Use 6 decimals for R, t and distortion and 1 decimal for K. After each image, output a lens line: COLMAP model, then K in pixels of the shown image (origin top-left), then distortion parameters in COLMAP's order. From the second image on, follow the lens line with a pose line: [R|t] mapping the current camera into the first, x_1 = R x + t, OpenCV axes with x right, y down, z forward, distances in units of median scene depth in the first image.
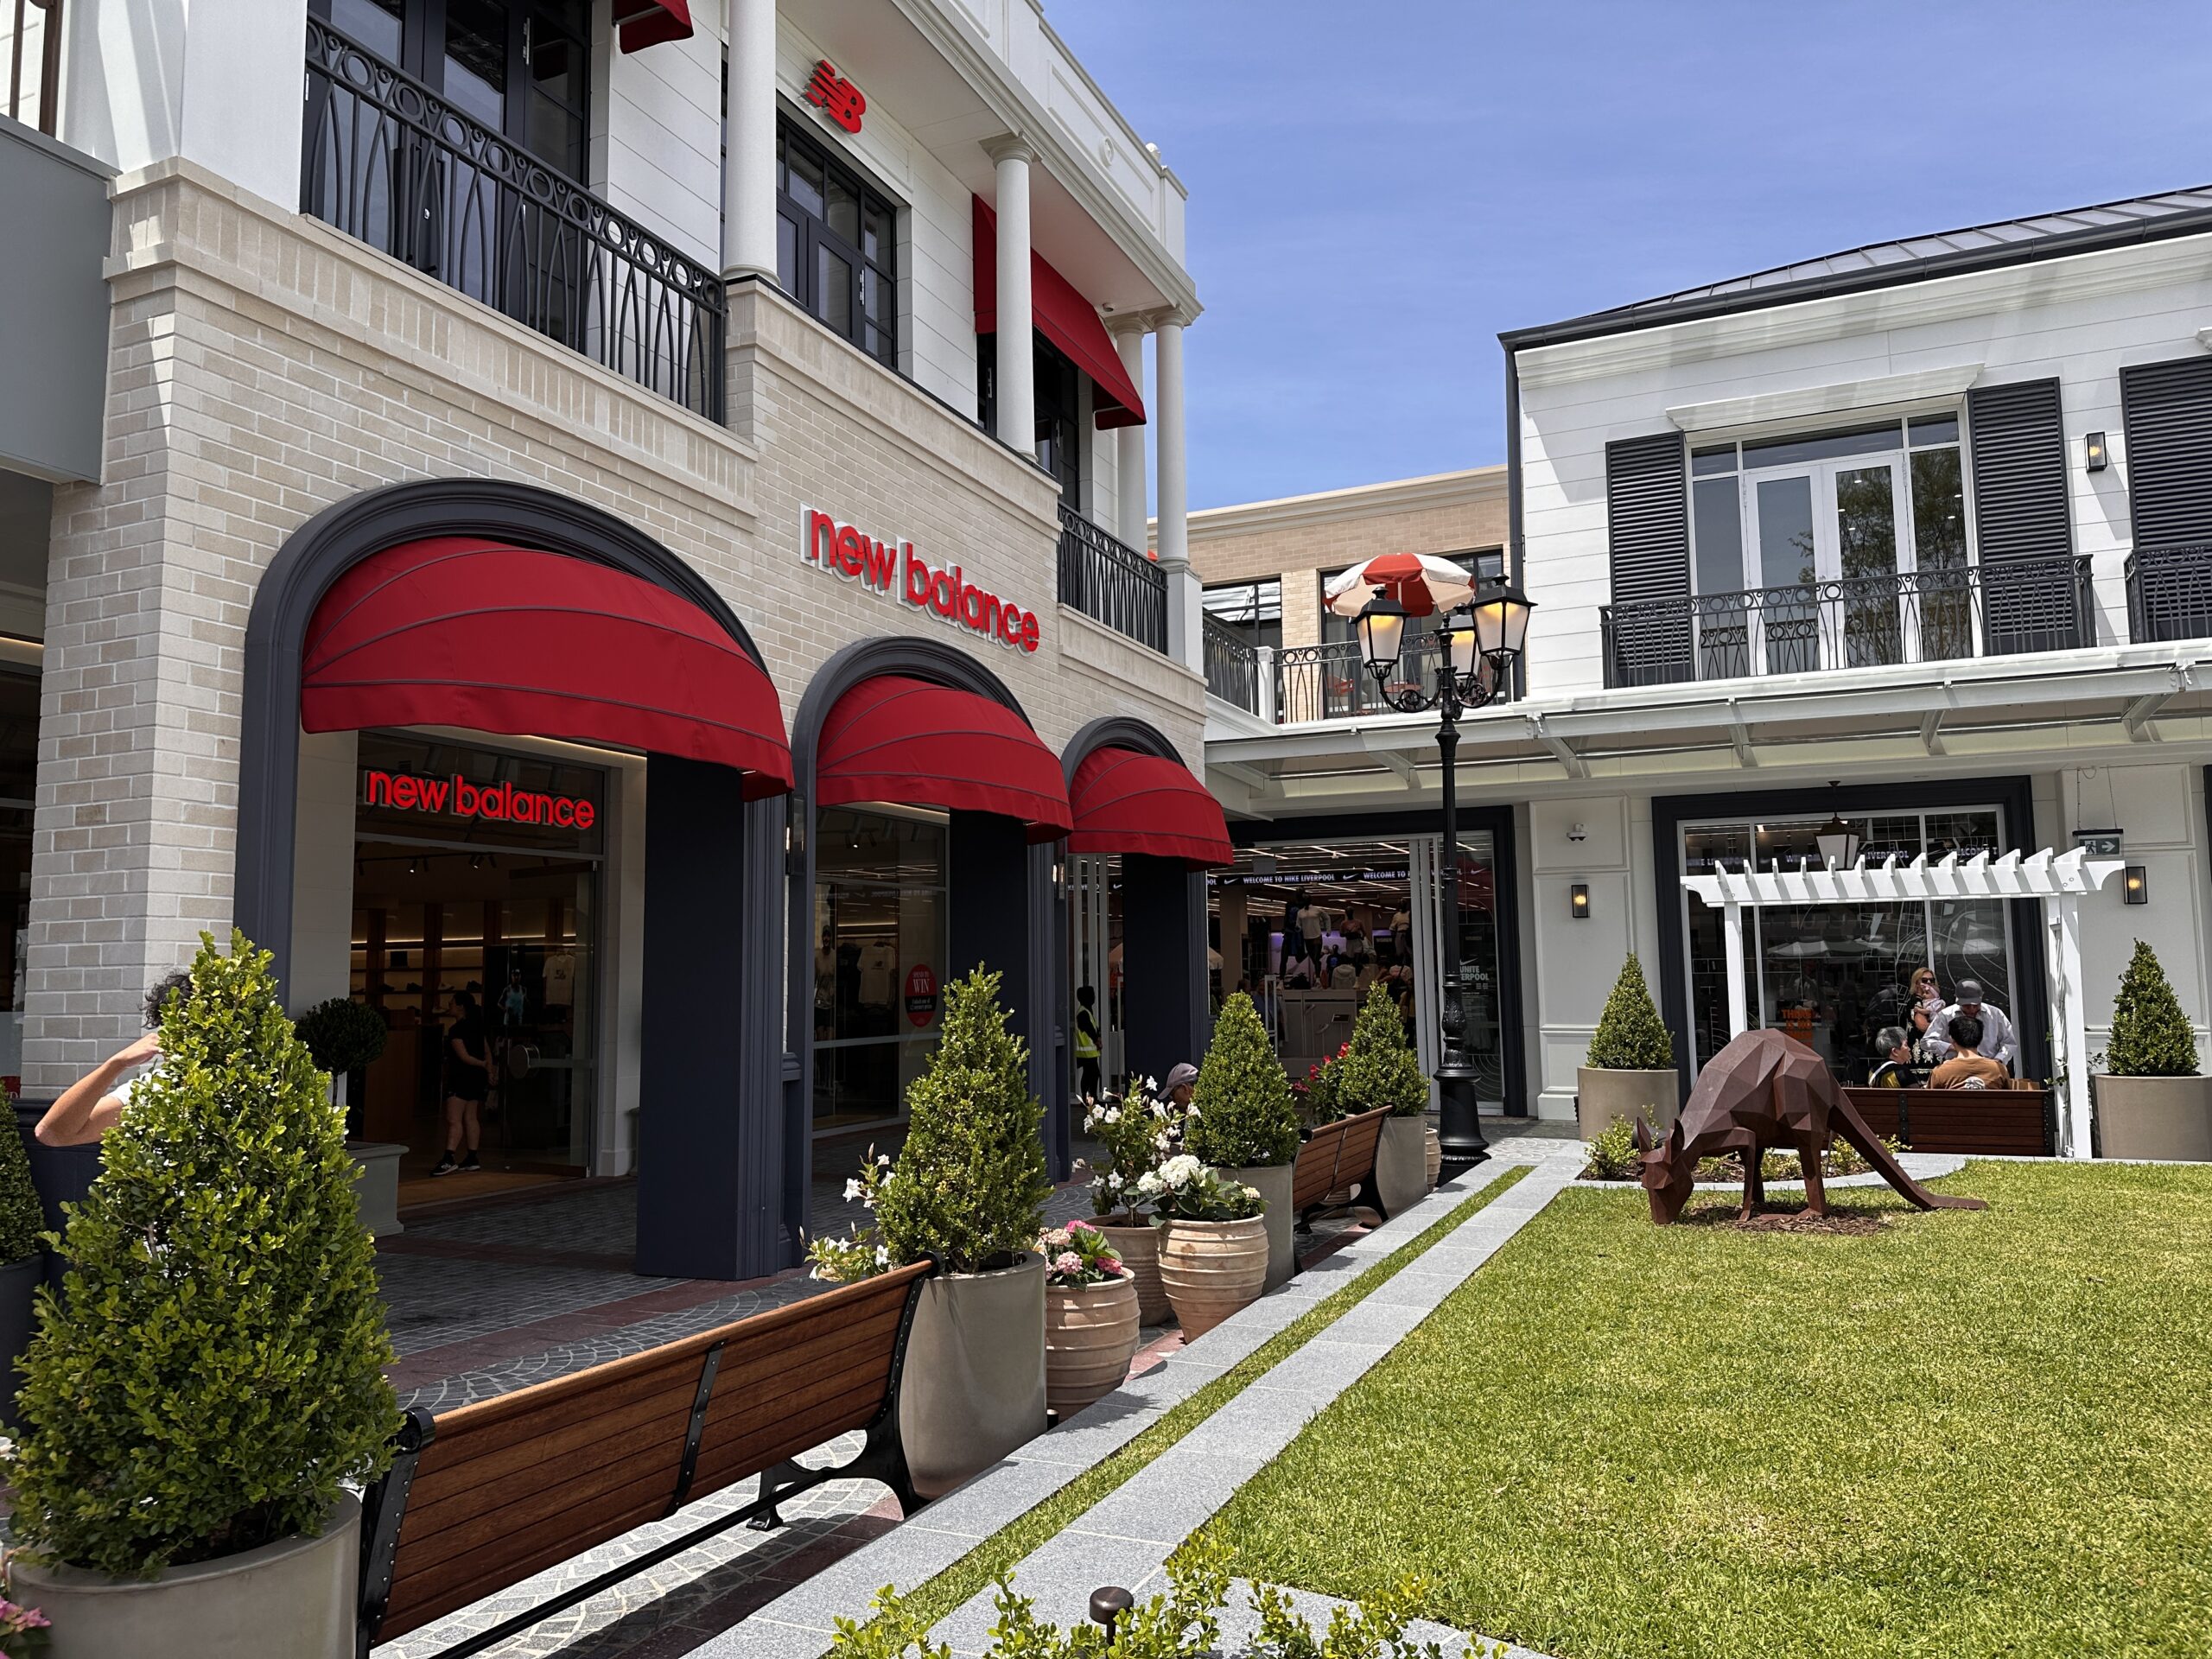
lens RADIAL K [[1568.8, 0, 1092.6], [0, 1568.8, 822.4], [0, 0, 1]] dist [-0.036350, -0.005094]
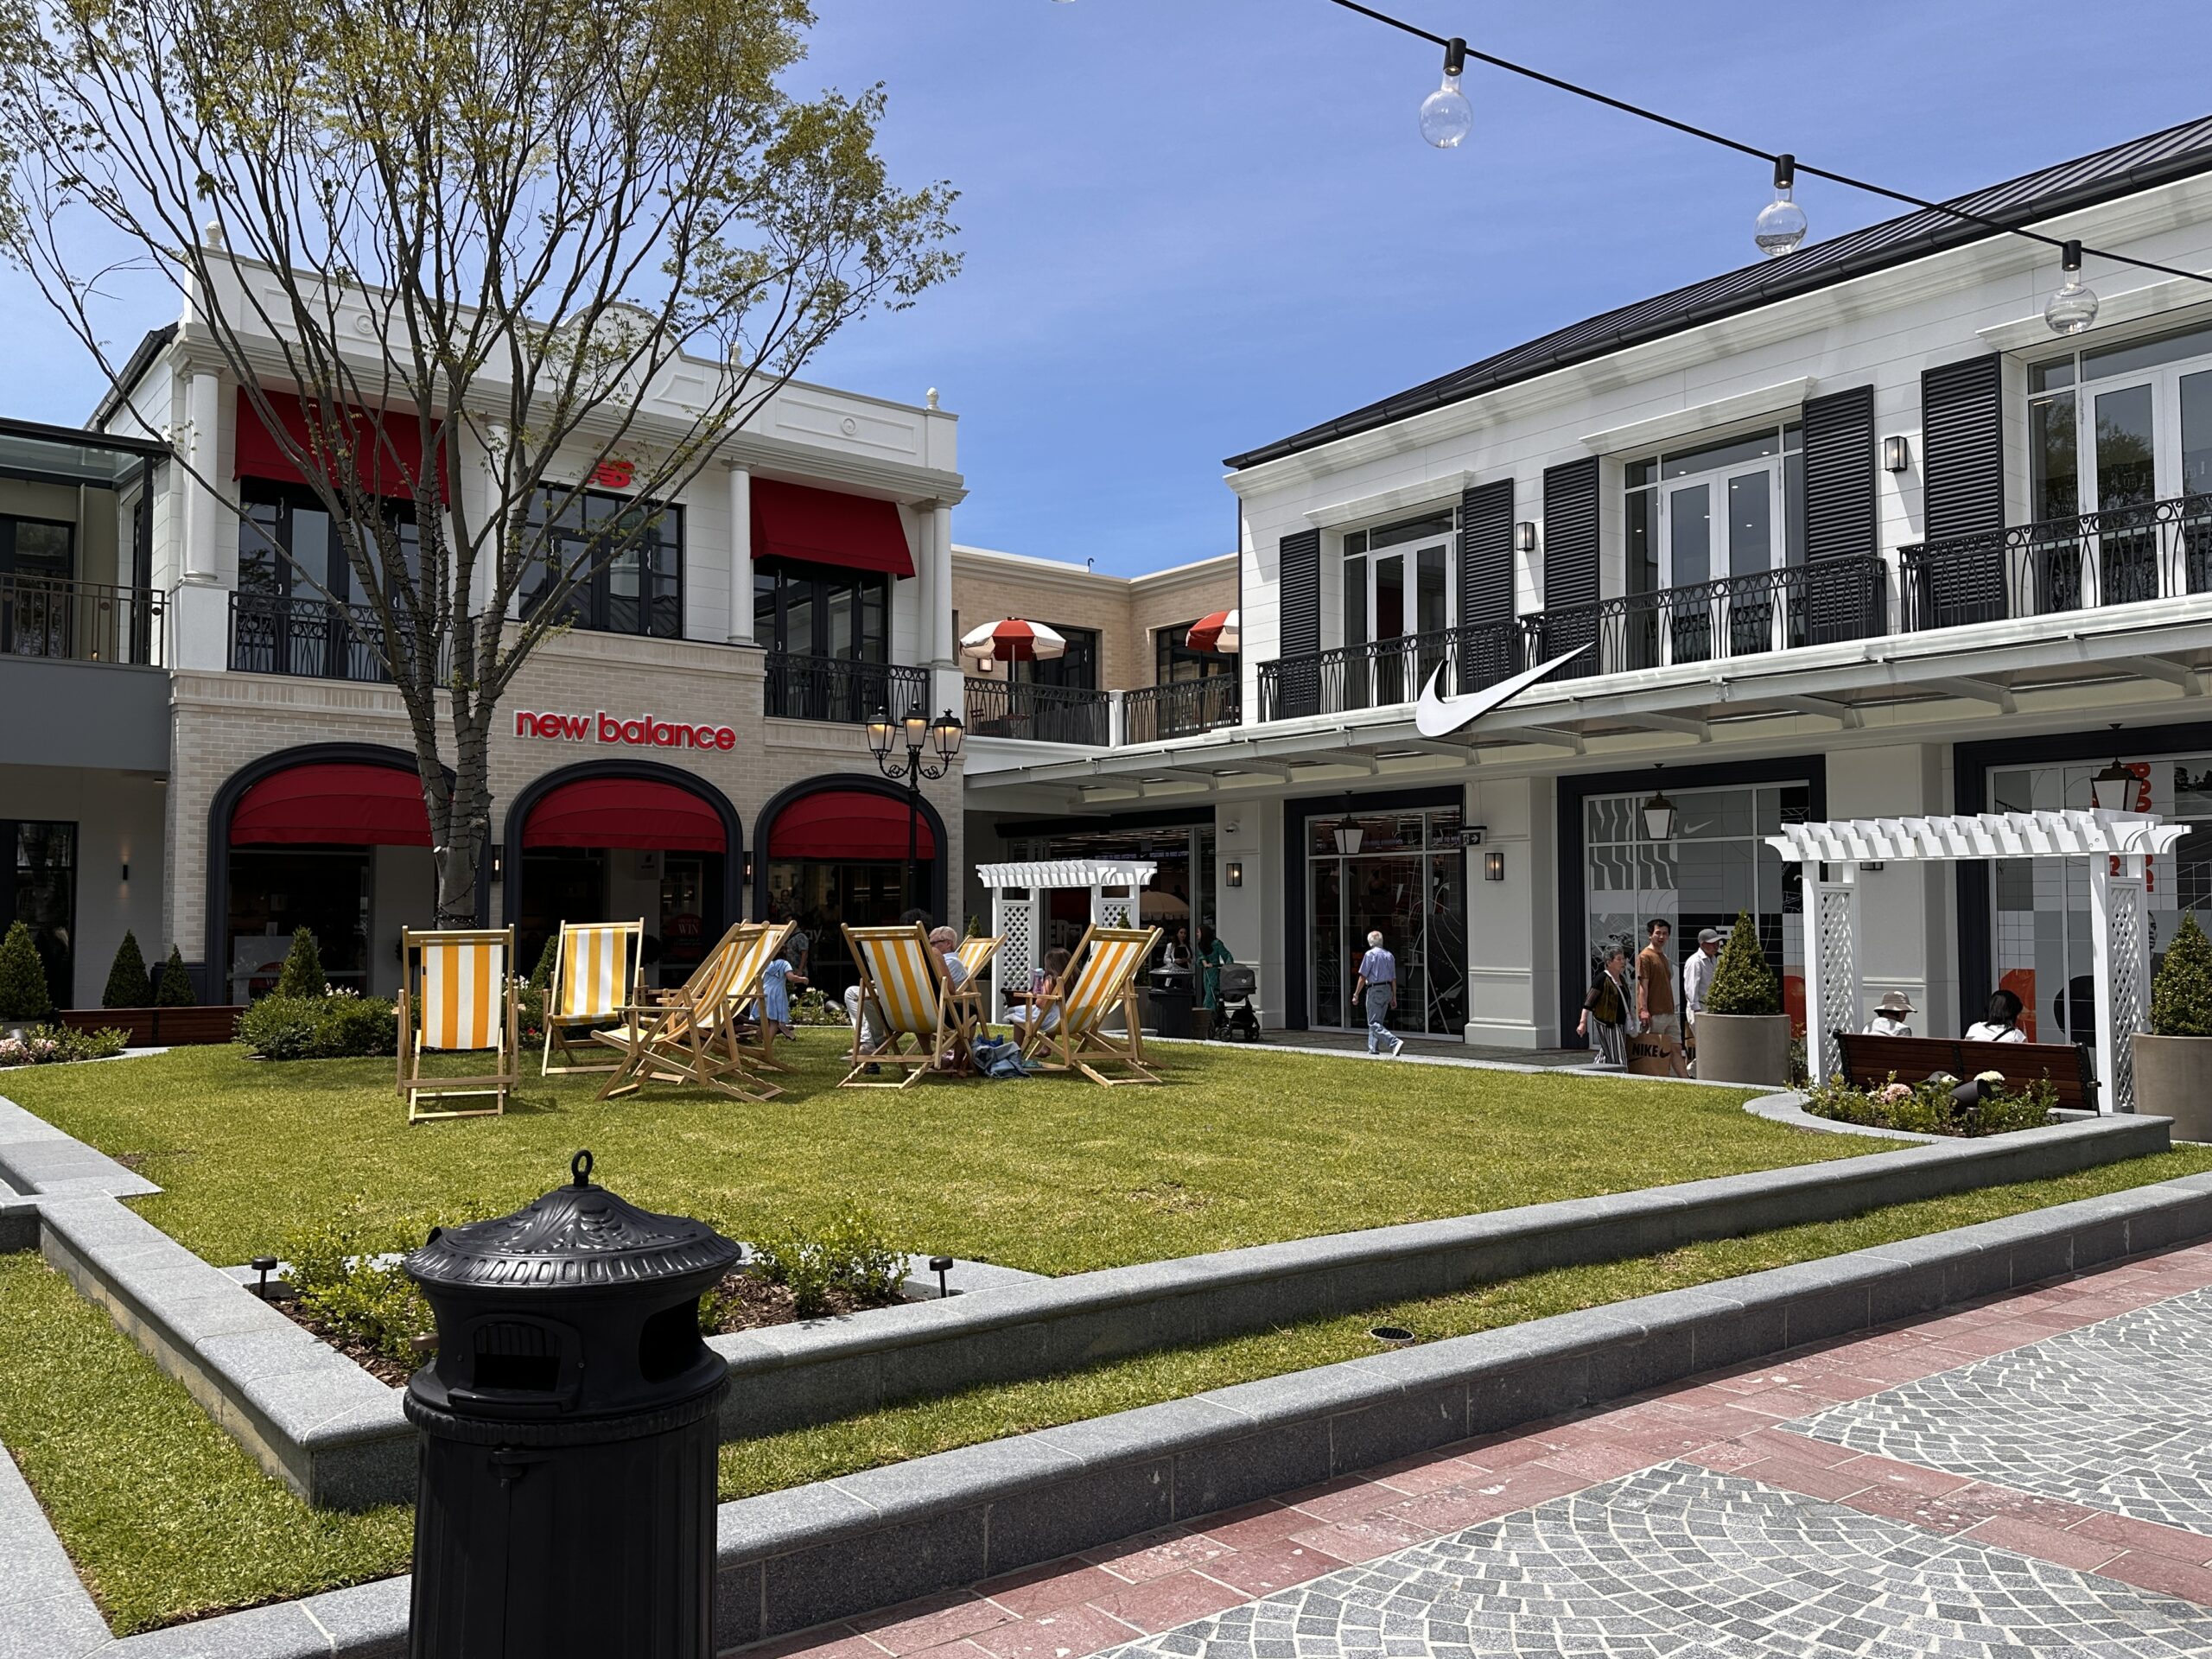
lens RADIAL K [[1720.0, 0, 1114.7], [0, 1720.0, 836.9], [0, 0, 1]] dist [-0.017592, -0.016618]
pose [[0.889194, -0.009105, -0.457440, 0.651425], [0.033909, 0.998364, 0.046042, -0.041807], [0.456273, -0.056451, 0.888048, -0.304928]]
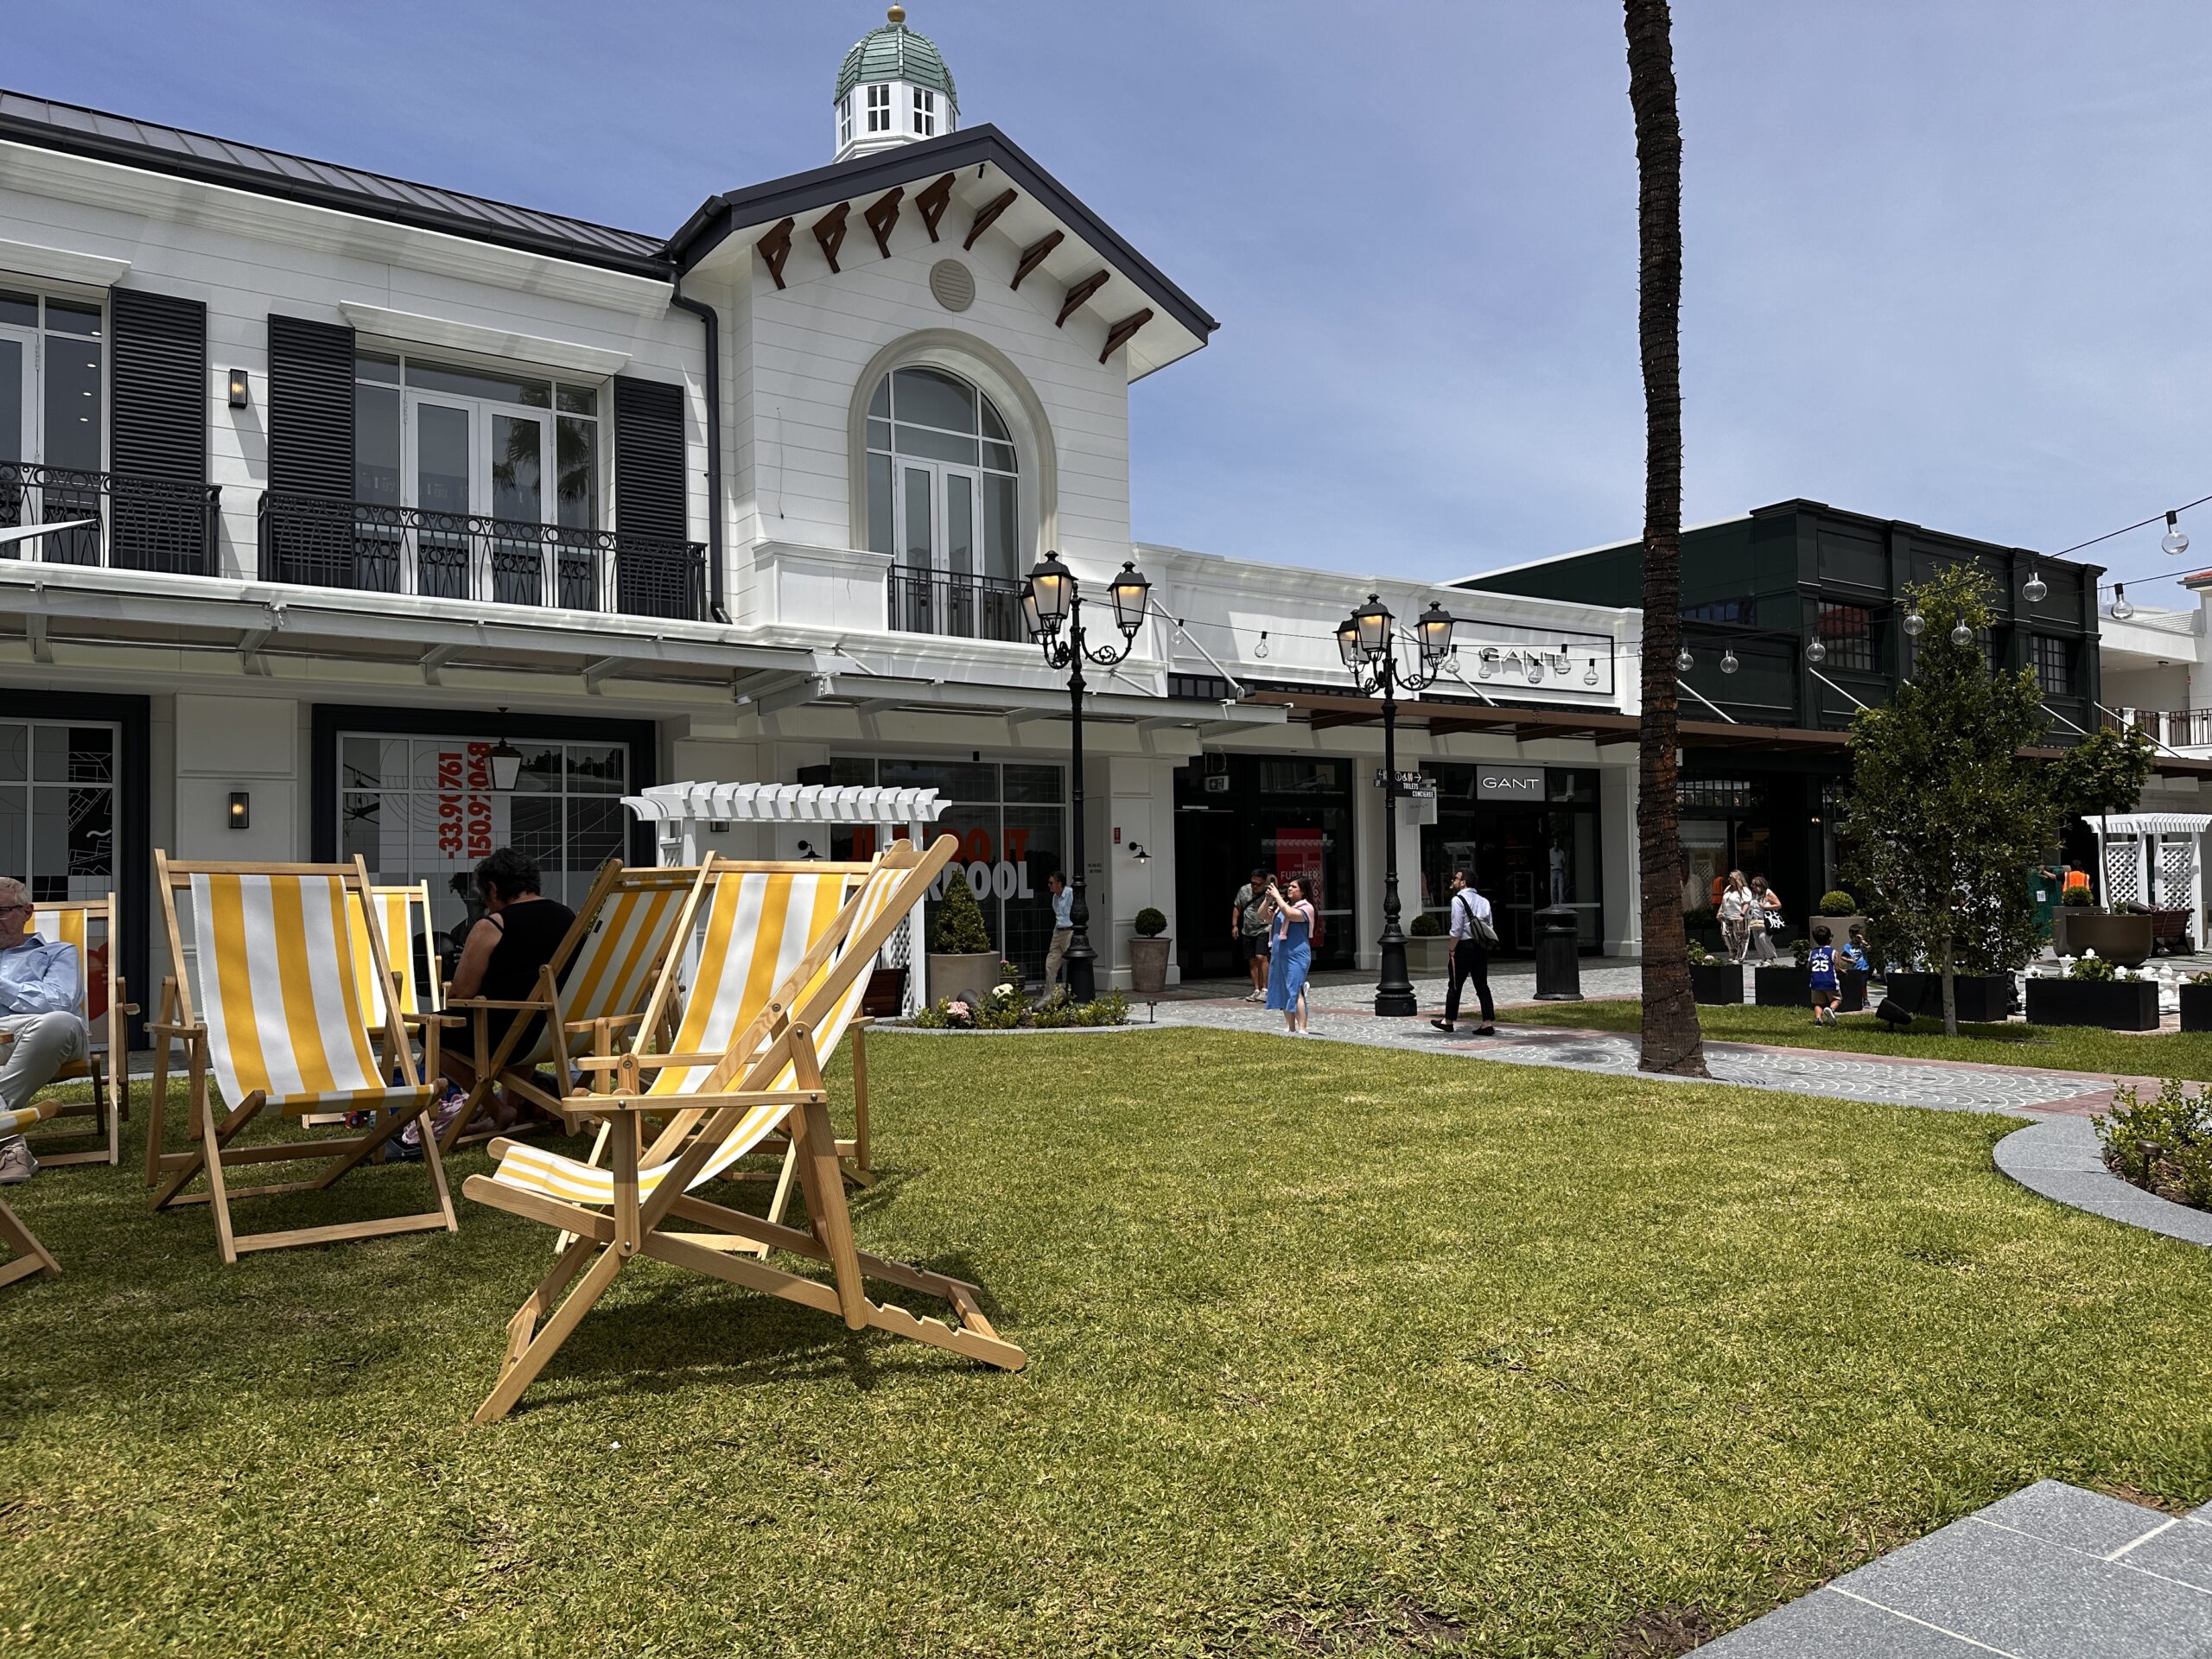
lens RADIAL K [[1568.8, 0, 1108.5], [0, 1568.8, 836.6], [0, 0, 1]] dist [-0.036350, -0.005094]
pose [[0.437694, 0.027121, 0.898715, -0.281965], [-0.081000, 0.996670, 0.009372, 0.016831], [-0.895468, -0.076898, 0.438433, 0.139480]]
